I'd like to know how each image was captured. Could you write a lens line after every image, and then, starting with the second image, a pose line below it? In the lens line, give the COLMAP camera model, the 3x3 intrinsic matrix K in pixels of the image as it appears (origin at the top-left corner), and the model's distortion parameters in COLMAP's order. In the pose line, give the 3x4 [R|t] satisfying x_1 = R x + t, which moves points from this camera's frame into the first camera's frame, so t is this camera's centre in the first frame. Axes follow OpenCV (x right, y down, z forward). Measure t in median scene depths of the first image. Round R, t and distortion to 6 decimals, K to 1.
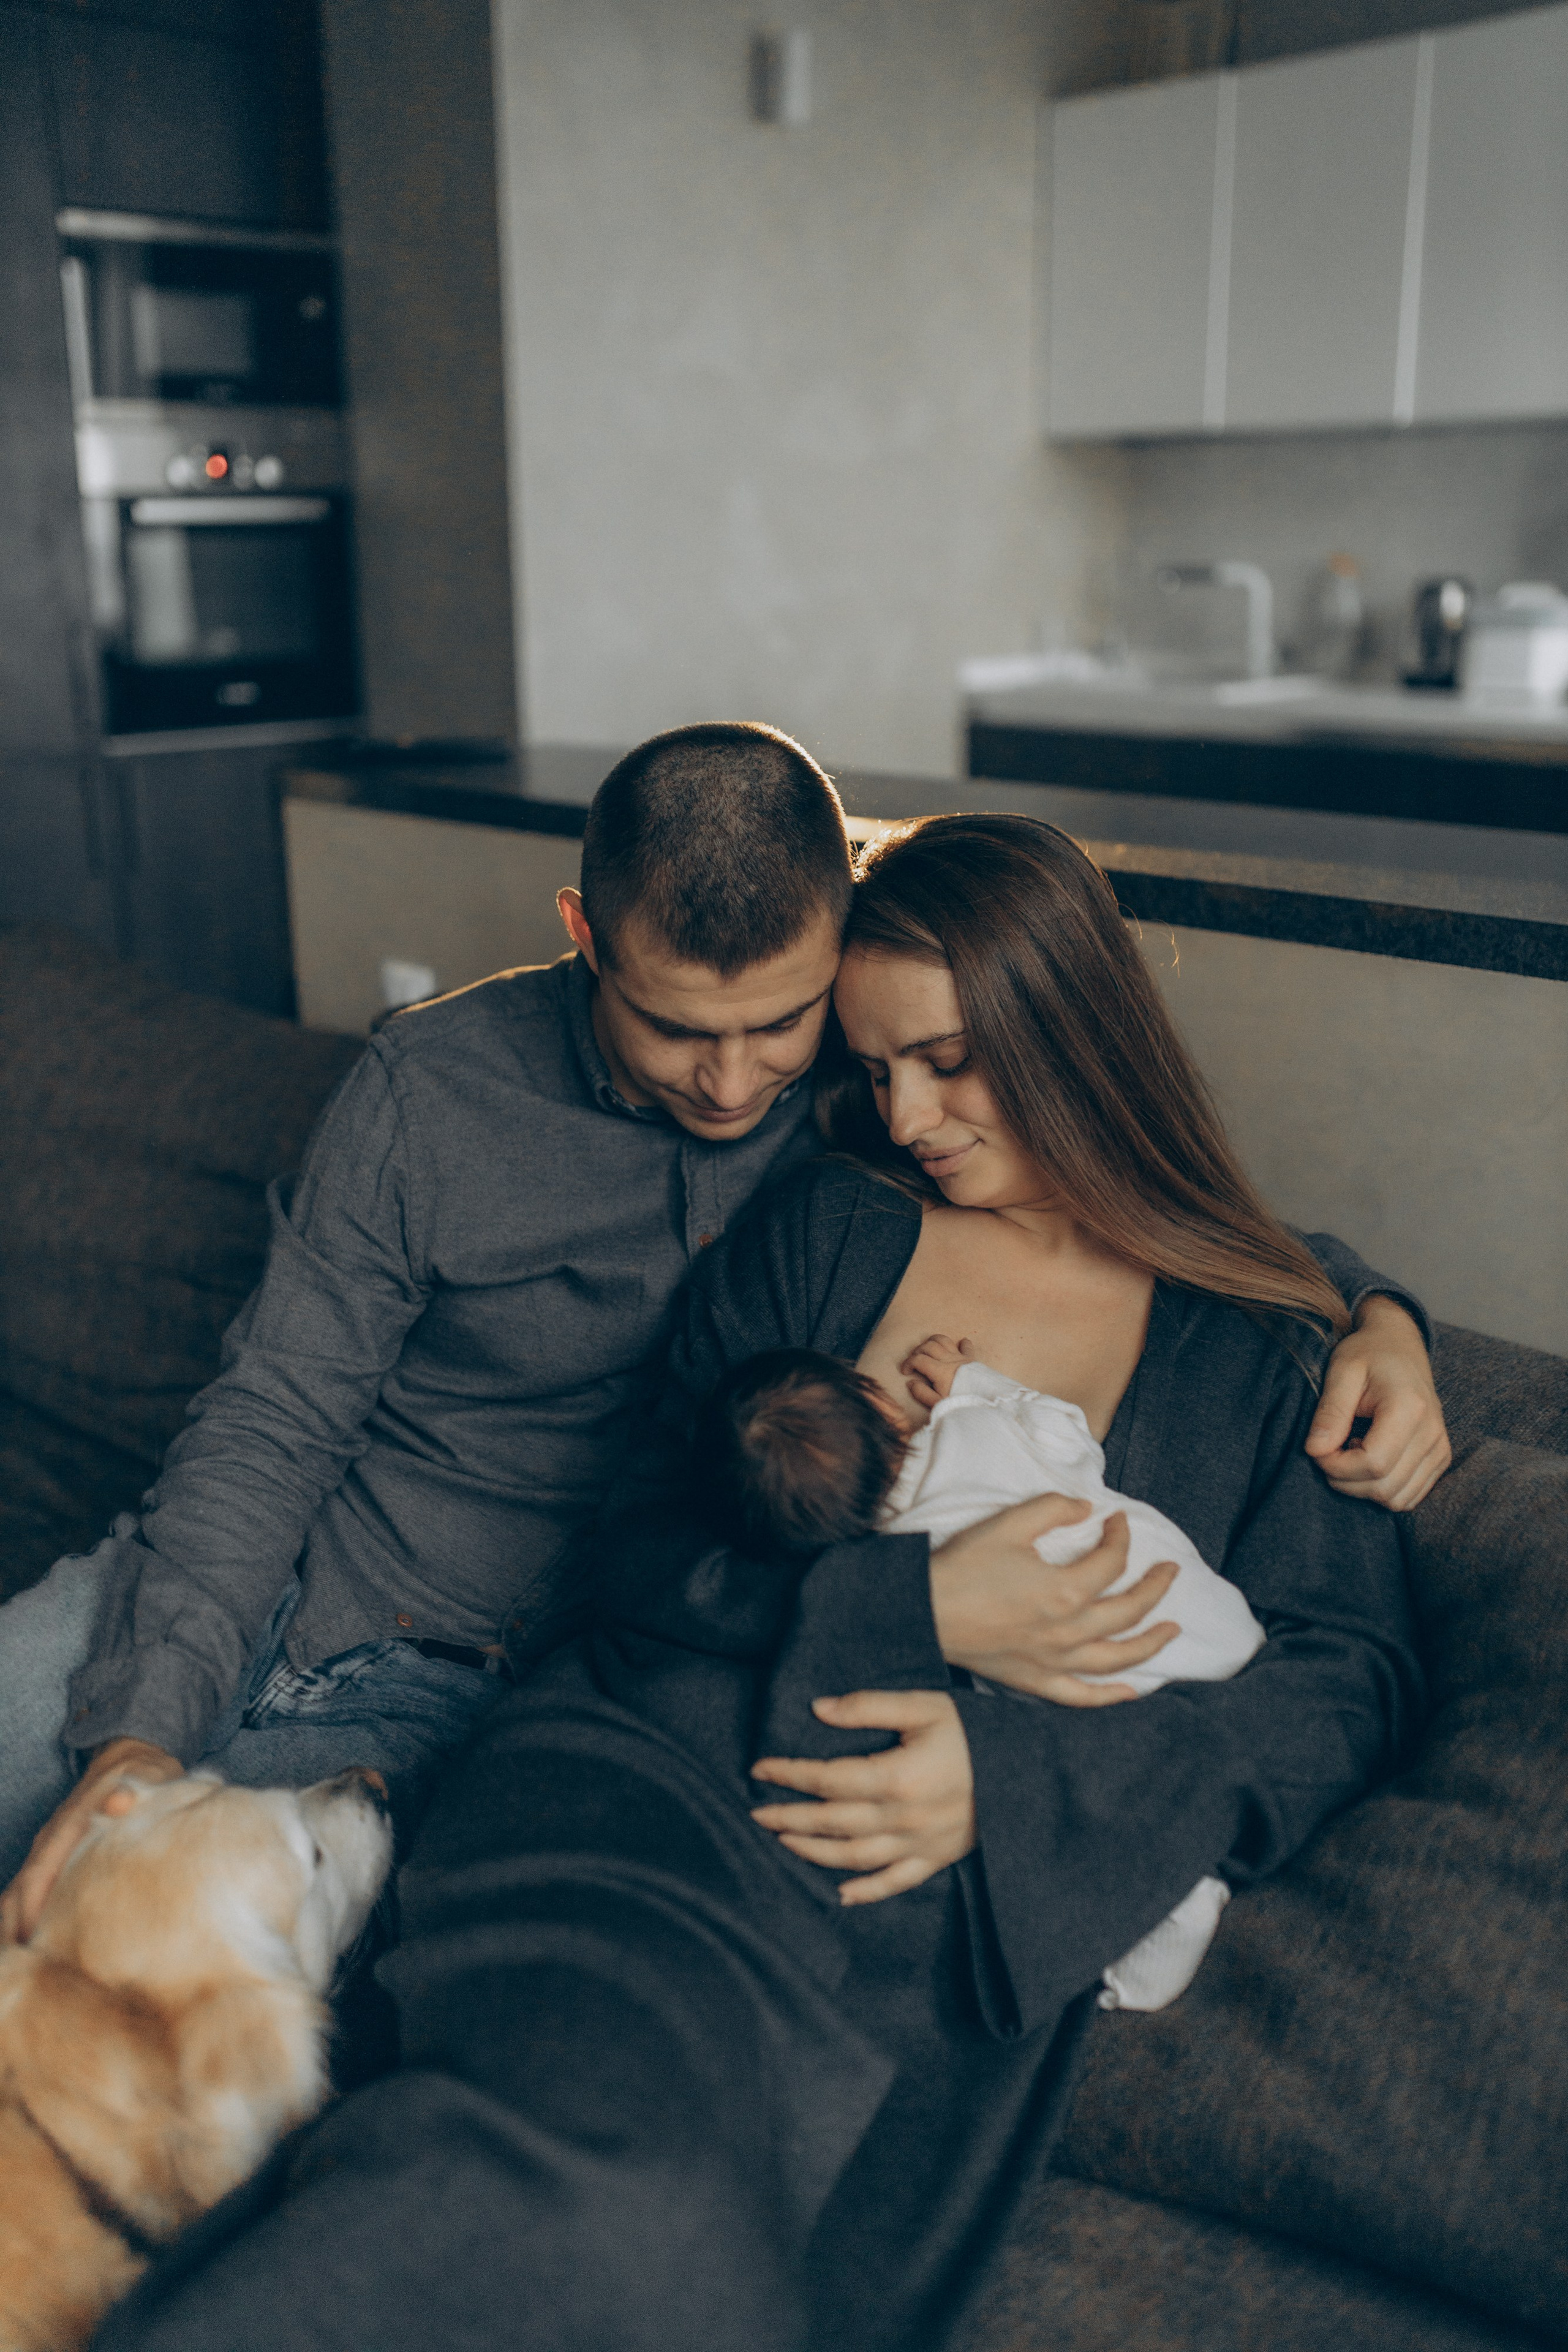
lens RADIAL K [[2331.2, 0, 784.0], [0, 2331.2, 1176.0], [0, 0, 1]] dist [-0.239786, 0.595837]
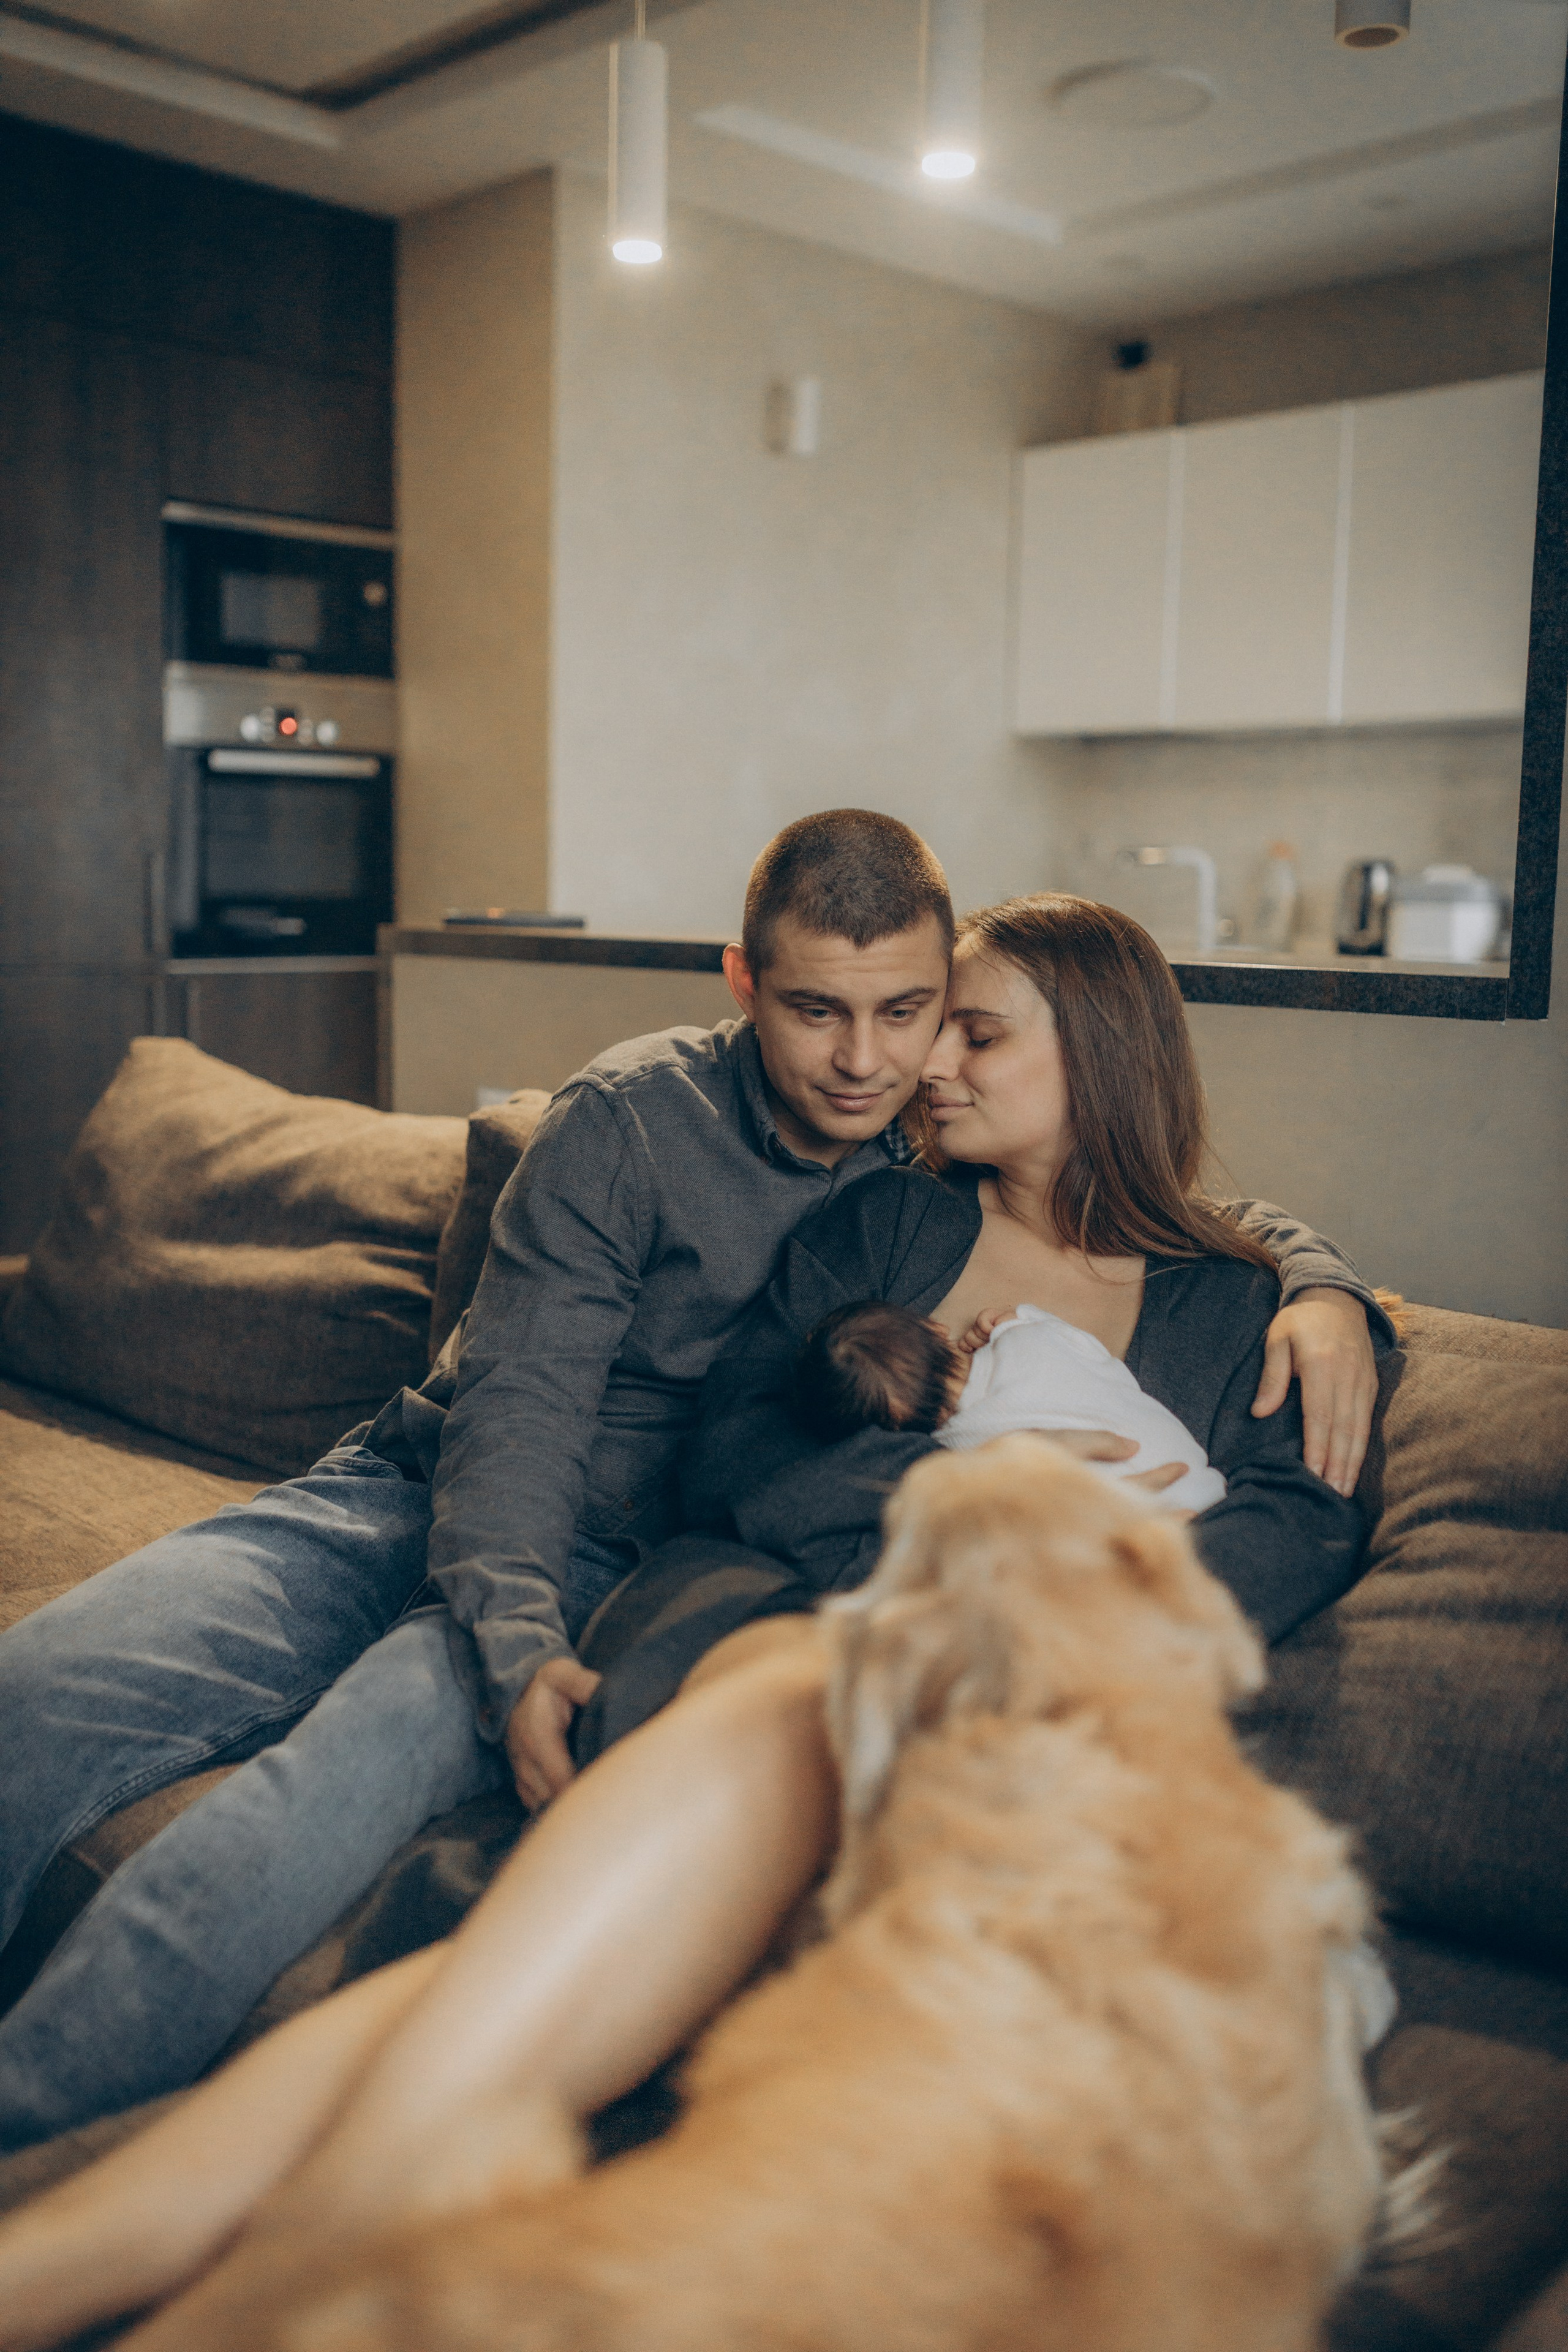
lens RADIAL K [[2268.2, 0, 784.0], [0, 2268.2, 1176.0], [0, 0, 1]] dist [0.002207, -0.002178]
pose [[0.999382, 0.021983, 0.027420, -0.028693], [-0.017614, 0.988456, -0.150479, 0.069053], [-0.030411, 0.149903, 0.988233, -0.073593]]
